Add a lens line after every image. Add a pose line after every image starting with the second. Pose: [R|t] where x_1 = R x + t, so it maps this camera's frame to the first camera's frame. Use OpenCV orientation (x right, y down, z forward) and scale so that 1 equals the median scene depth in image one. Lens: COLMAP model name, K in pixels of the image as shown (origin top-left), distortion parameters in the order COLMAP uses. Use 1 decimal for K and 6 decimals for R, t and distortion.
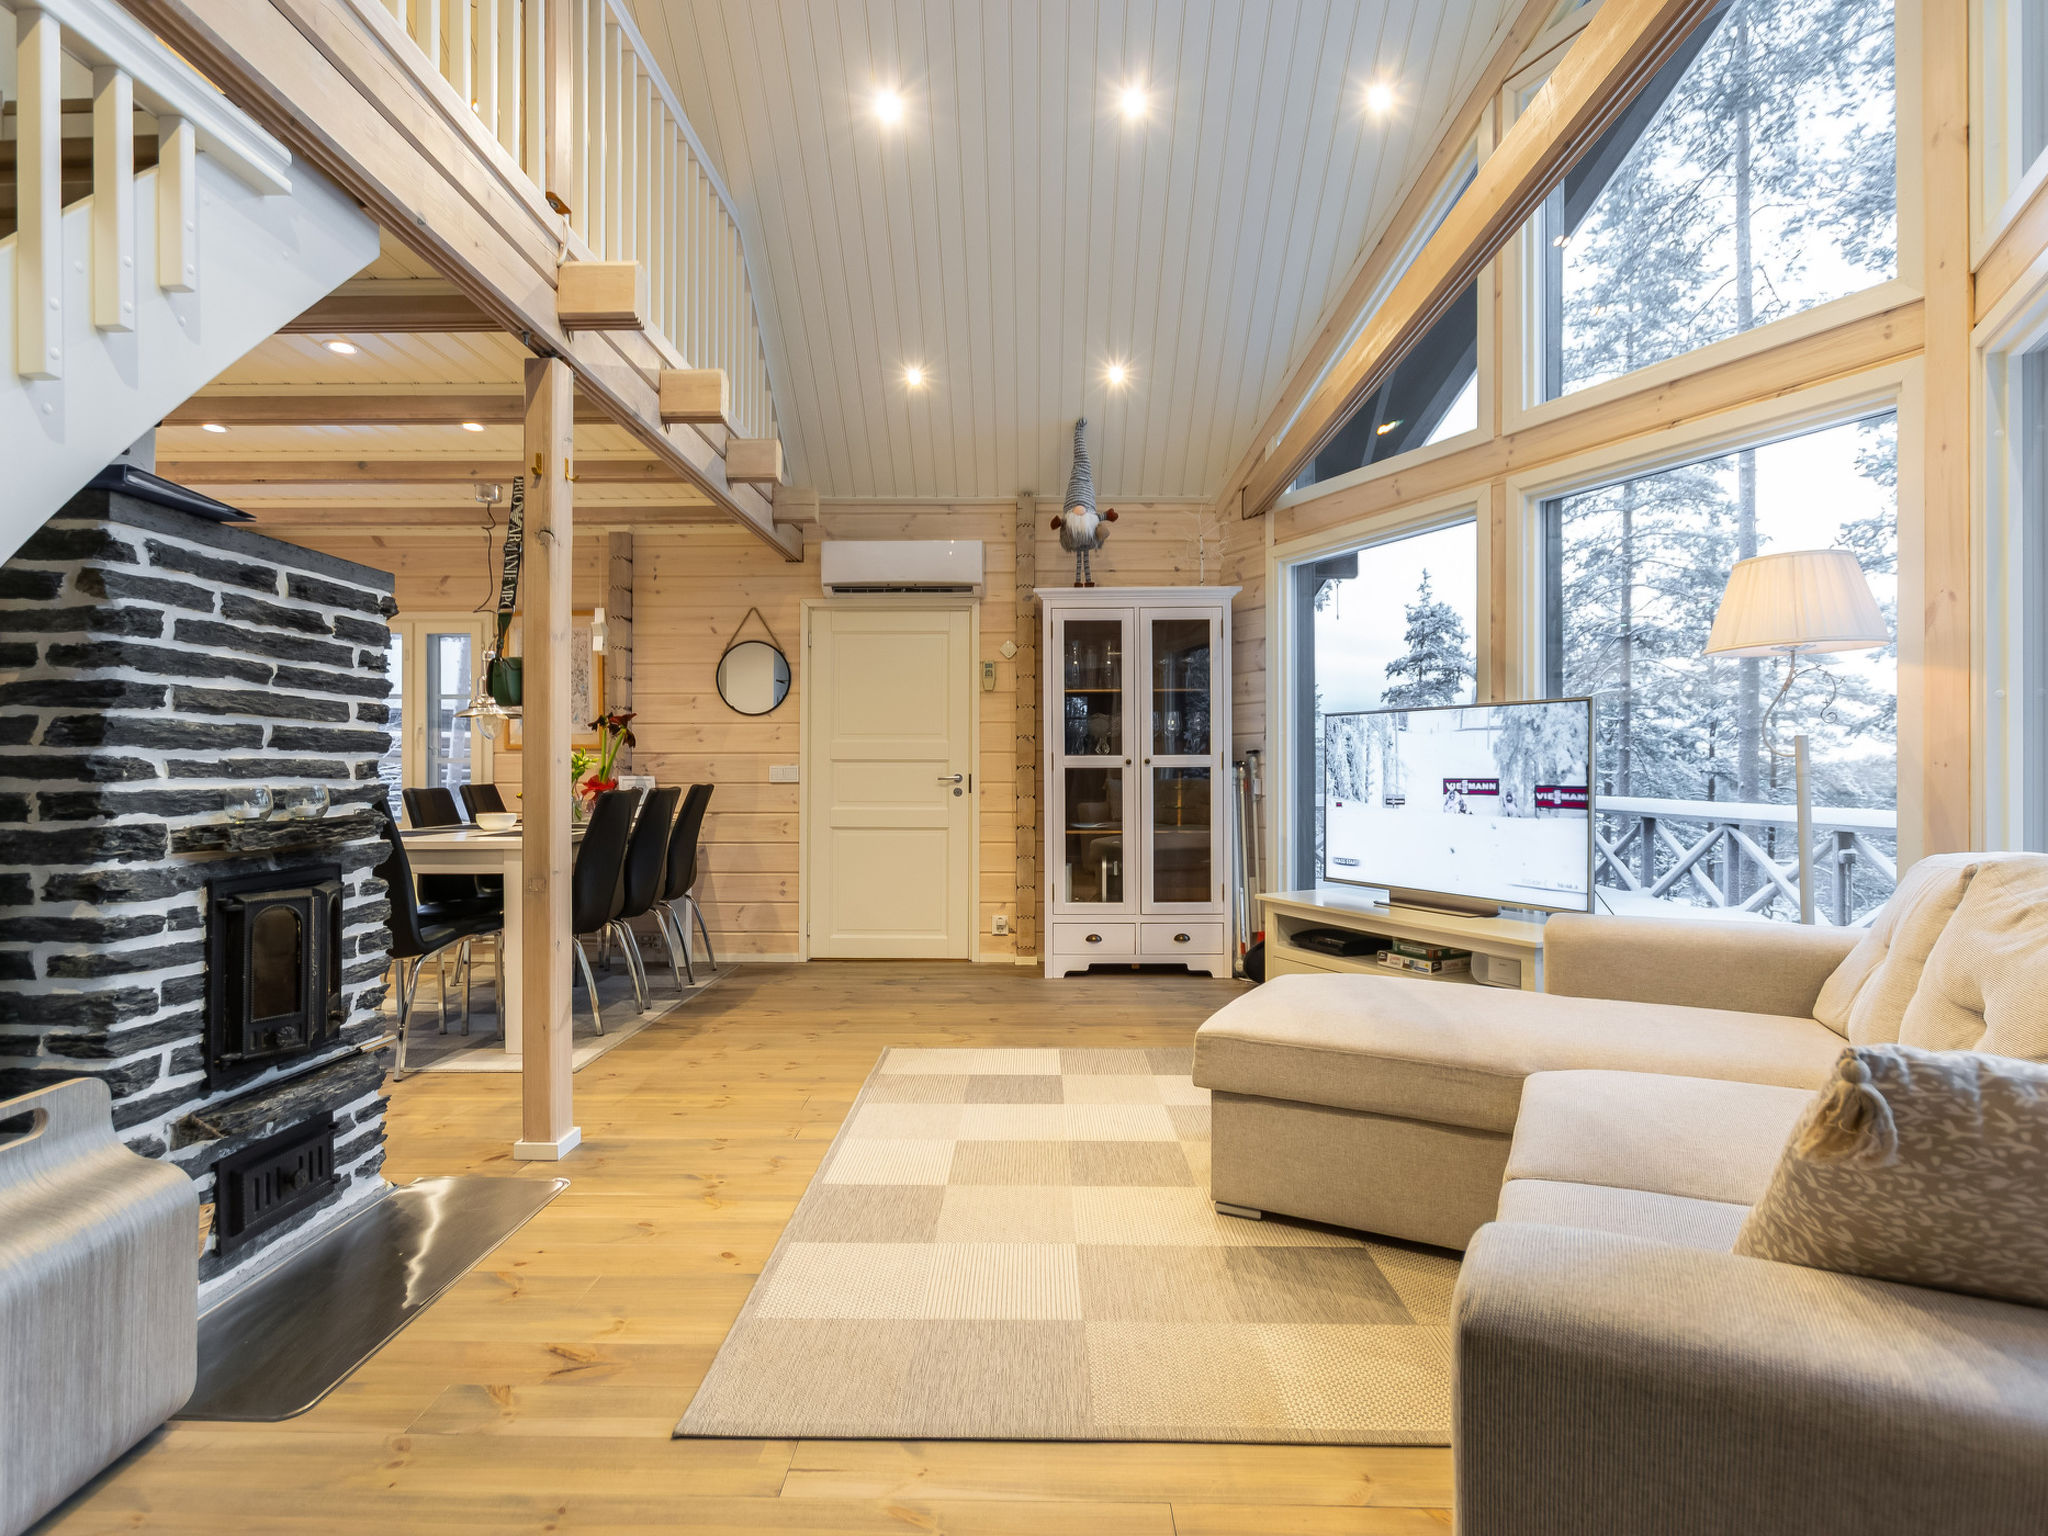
lens RADIAL K [[1109.3, 0, 1026.7], [0, 1109.3, 775.4], [0, 0, 1]] dist [-0.003467, -0.001844]
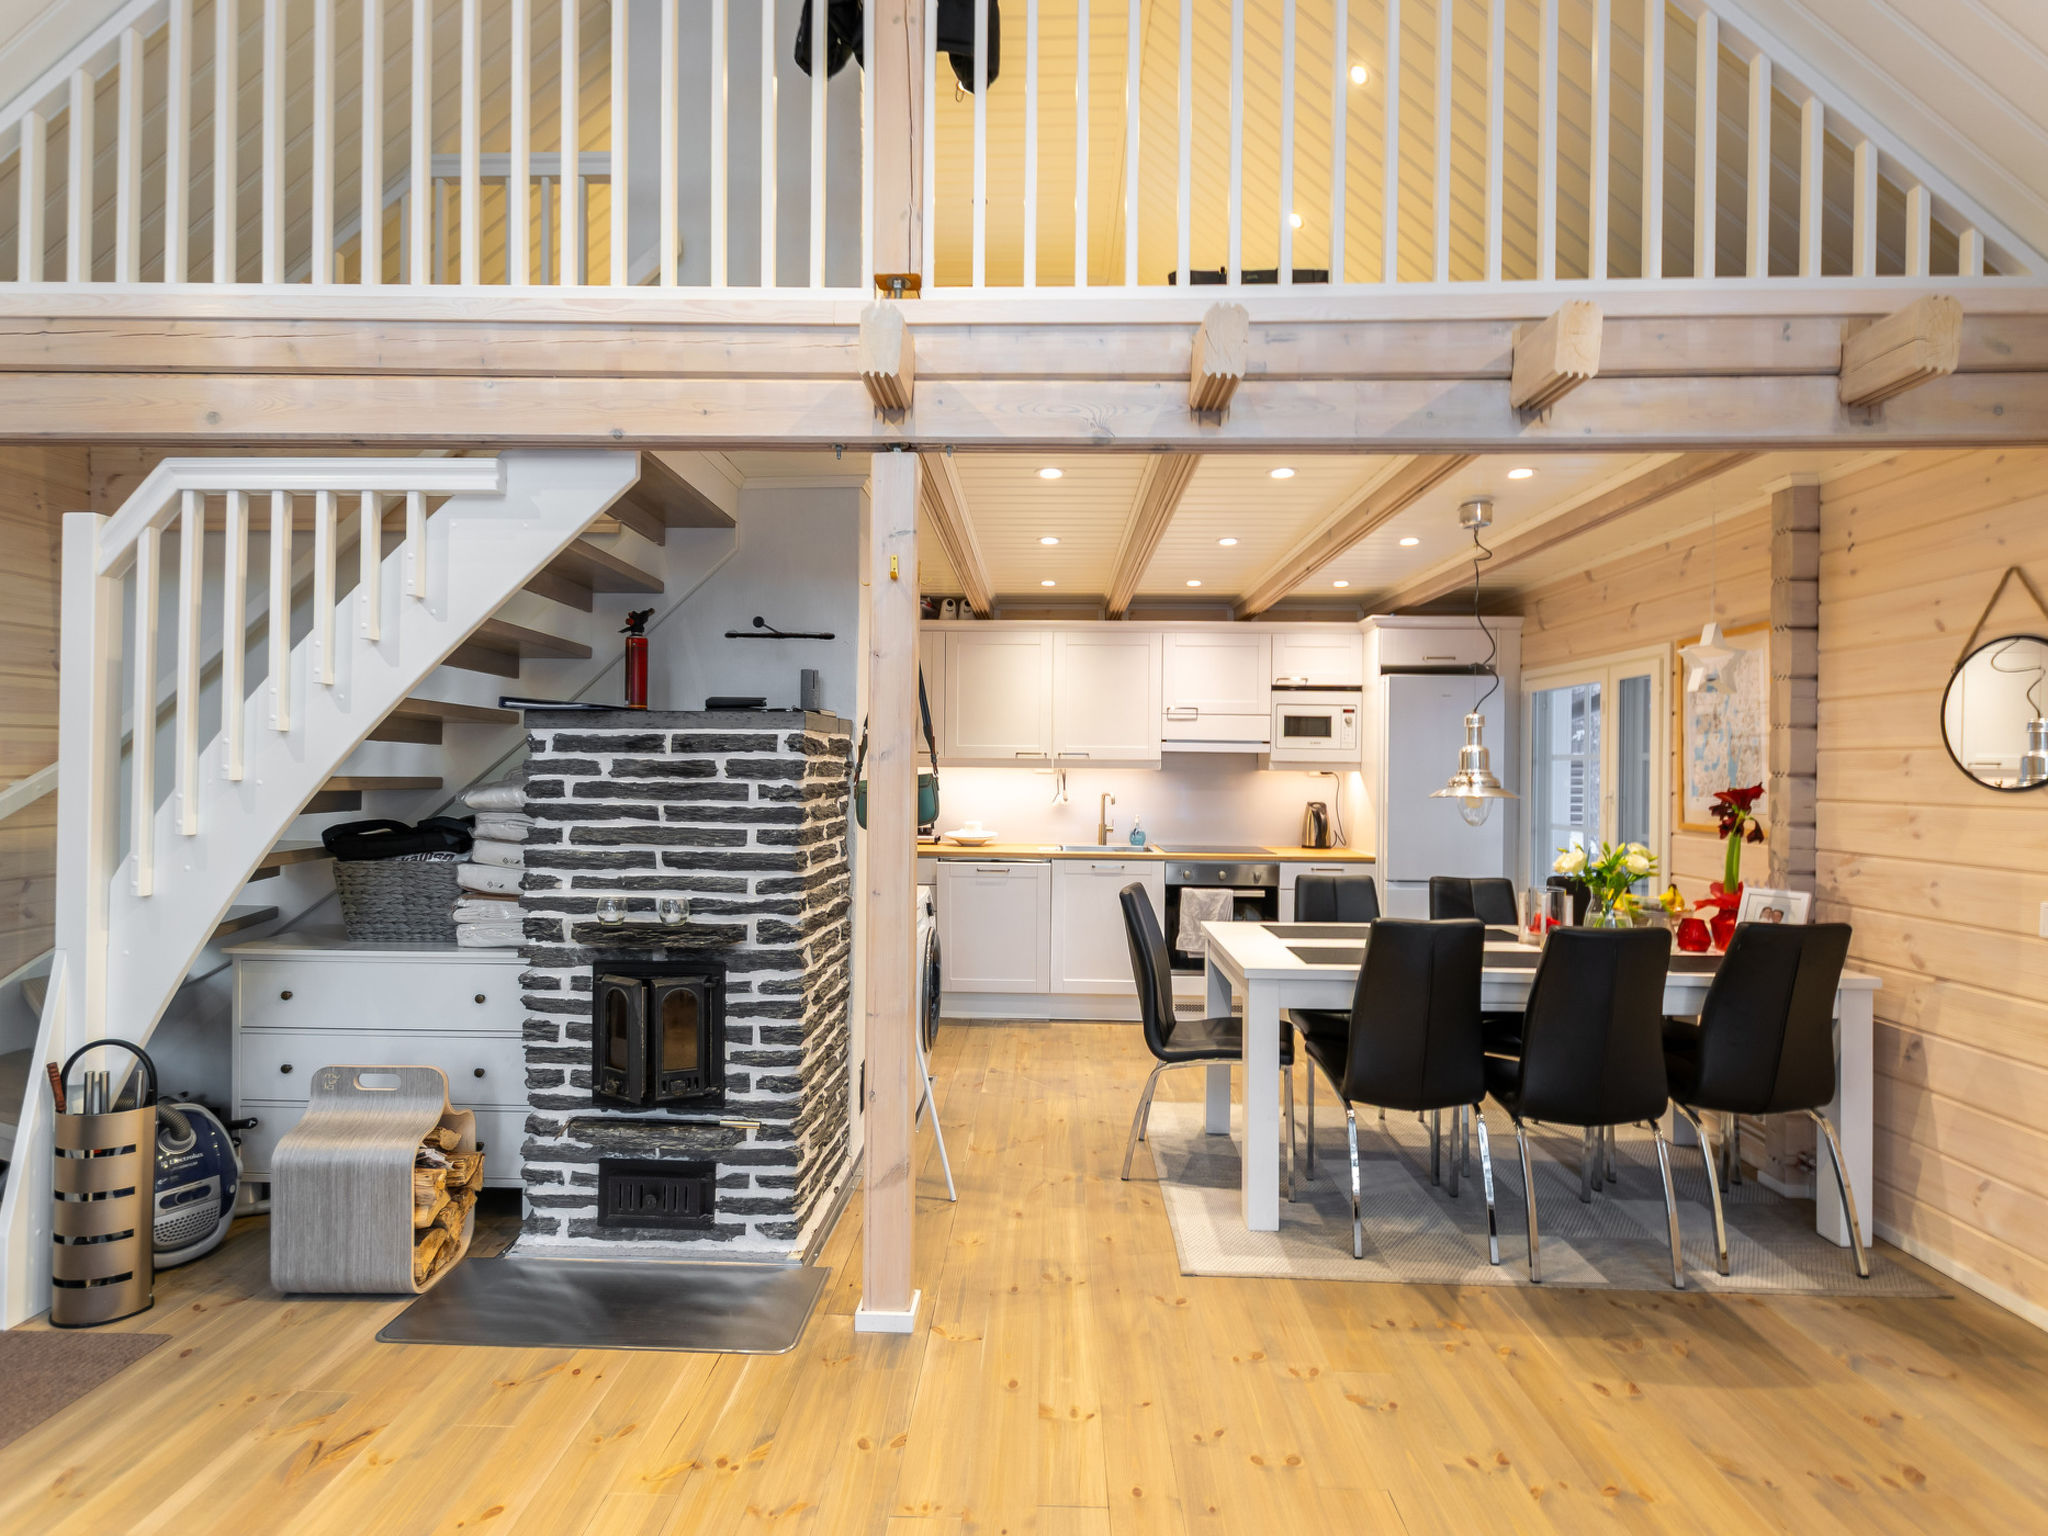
lens RADIAL K [[1006.5, 0, 1017.4], [0, 1006.5, 758.4], [0, 0, 1]] dist [0.008902, -0.003514]
pose [[-0.034879, -0.005144, -0.999378, 0.519517], [-0.010151, 0.999937, -0.004793, -0.156318], [0.999340, 0.009977, -0.034929, 1.477599]]
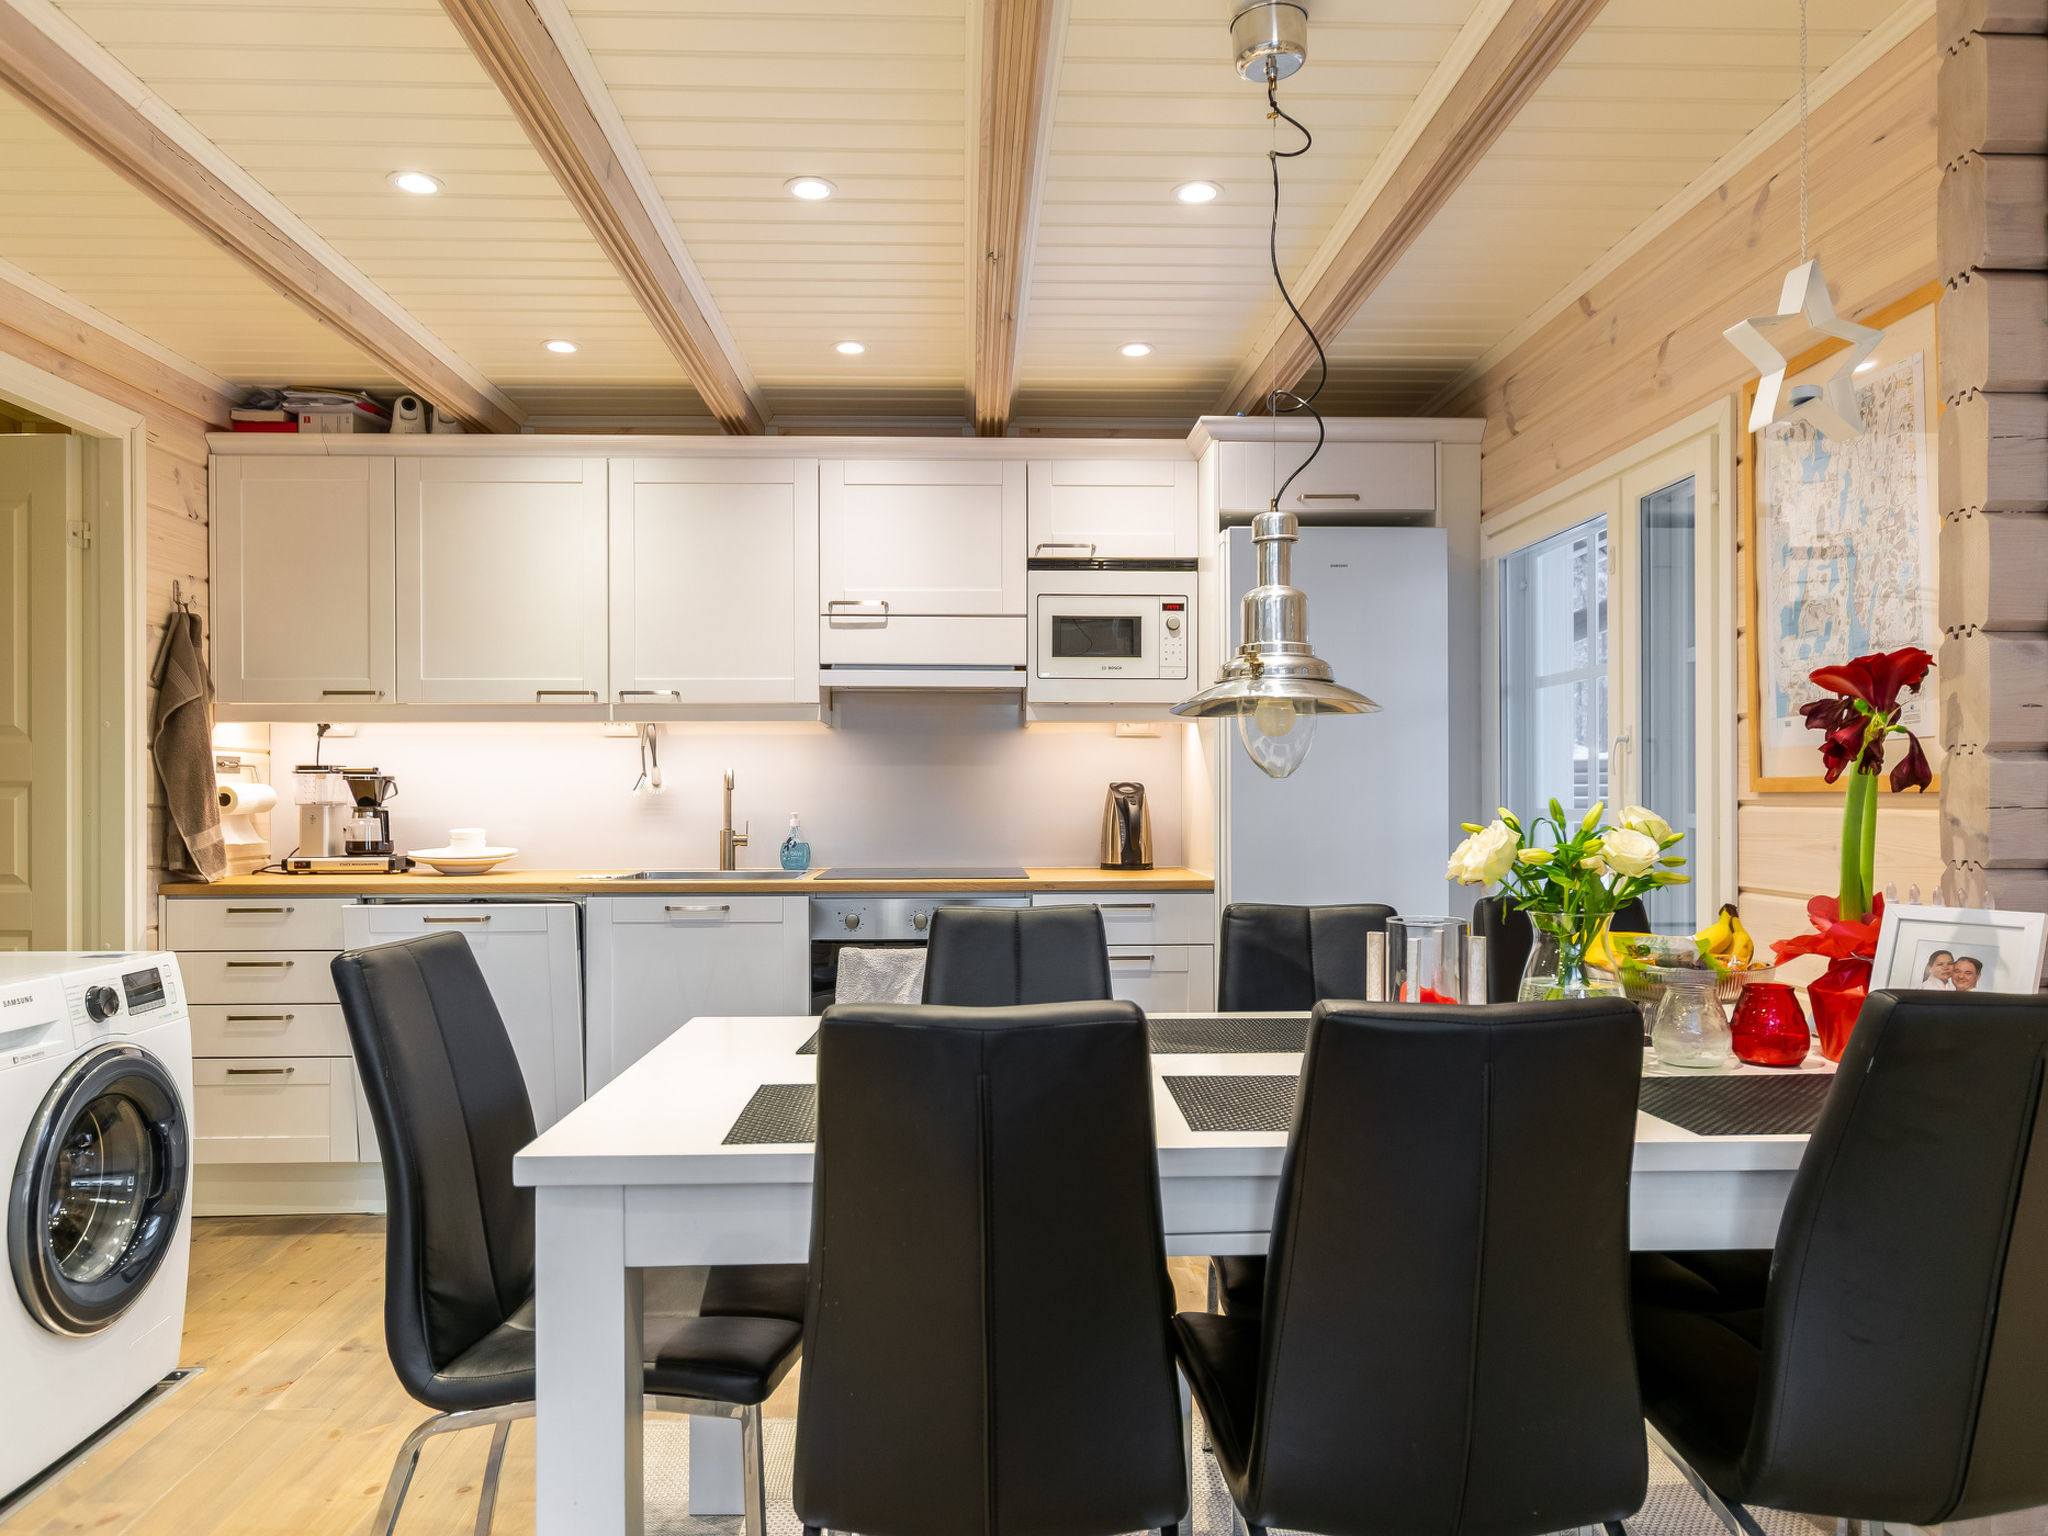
lens RADIAL K [[1402.3, 0, 1018.0], [0, 1402.3, 777.1], [0, 0, 1]] dist [0.004343, -0.002395]
pose [[0.031565, -0.008808, -0.999463, -0.162136], [0.001935, 0.999960, -0.008752, -0.057261], [0.999500, -0.001657, 0.031581, 1.938463]]
